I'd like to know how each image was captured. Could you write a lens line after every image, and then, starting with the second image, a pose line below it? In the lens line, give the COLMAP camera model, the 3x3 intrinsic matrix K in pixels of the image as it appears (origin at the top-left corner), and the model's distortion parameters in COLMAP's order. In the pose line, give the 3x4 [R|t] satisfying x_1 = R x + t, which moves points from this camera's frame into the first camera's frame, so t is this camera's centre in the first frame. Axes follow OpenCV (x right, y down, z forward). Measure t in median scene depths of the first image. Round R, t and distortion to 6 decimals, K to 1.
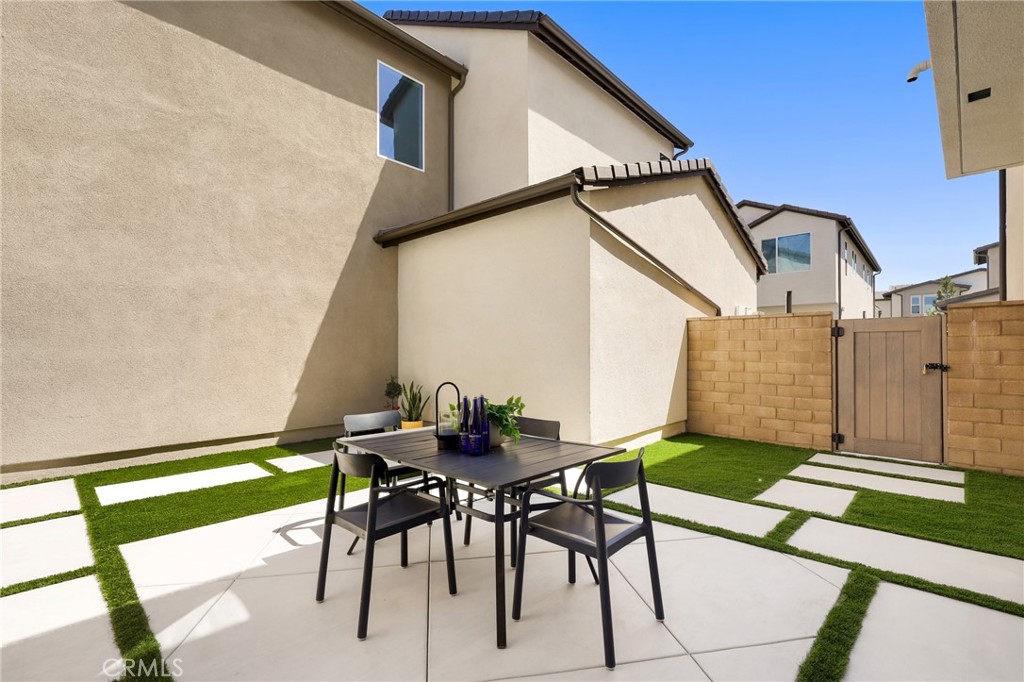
lens RADIAL K [[459.8, 0, 512.1], [0, 459.8, 347.4], [0, 0, 1]] dist [-0.002410, -0.000061]
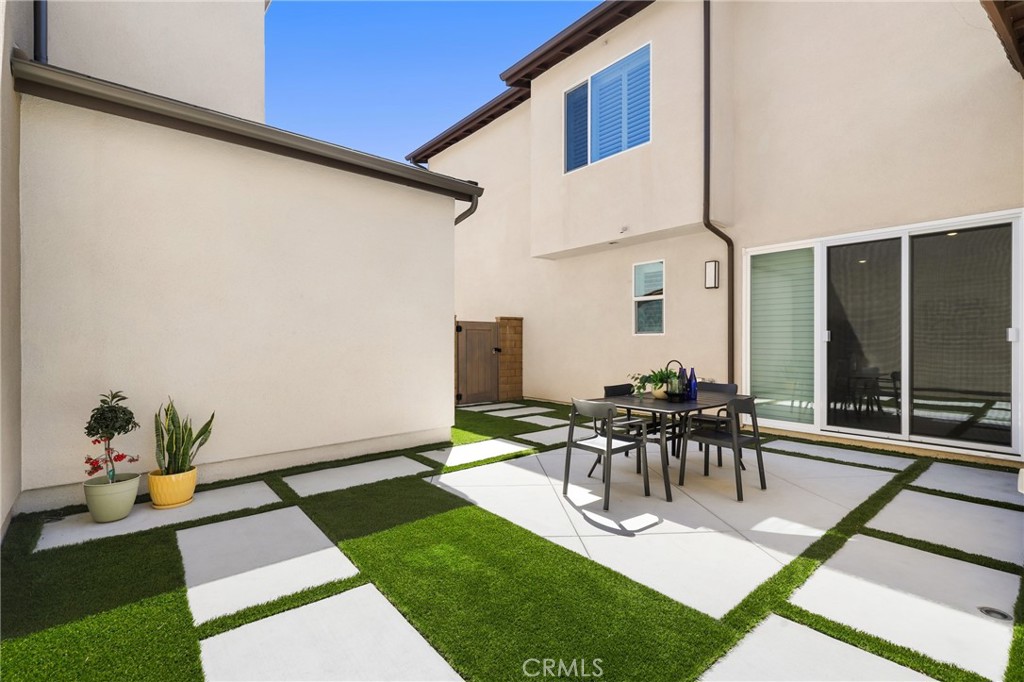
lens RADIAL K [[459.8, 0, 512.1], [0, 459.8, 347.4], [0, 0, 1]] dist [-0.002410, -0.000061]
pose [[0.109716, -0.013838, 0.993867, -1.601945], [-0.003859, 0.999890, 0.014348, 0.010607], [-0.993955, -0.005410, 0.109650, 1.254495]]
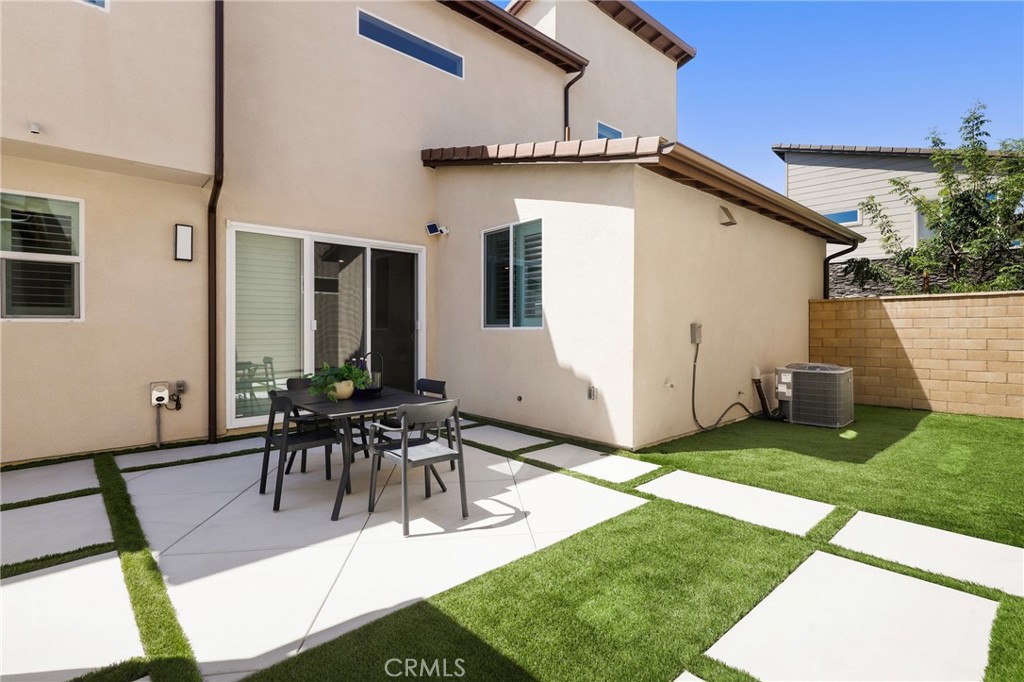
lens RADIAL K [[495.5, 0, 512.0], [0, 495.5, 341.0], [0, 0, 1]] dist [-0.001792, -0.000325]
pose [[-0.998299, 0.004533, 0.058127, -0.599604], [0.005628, 0.999809, 0.018695, 0.017436], [-0.058031, 0.018990, -0.998134, 2.254729]]
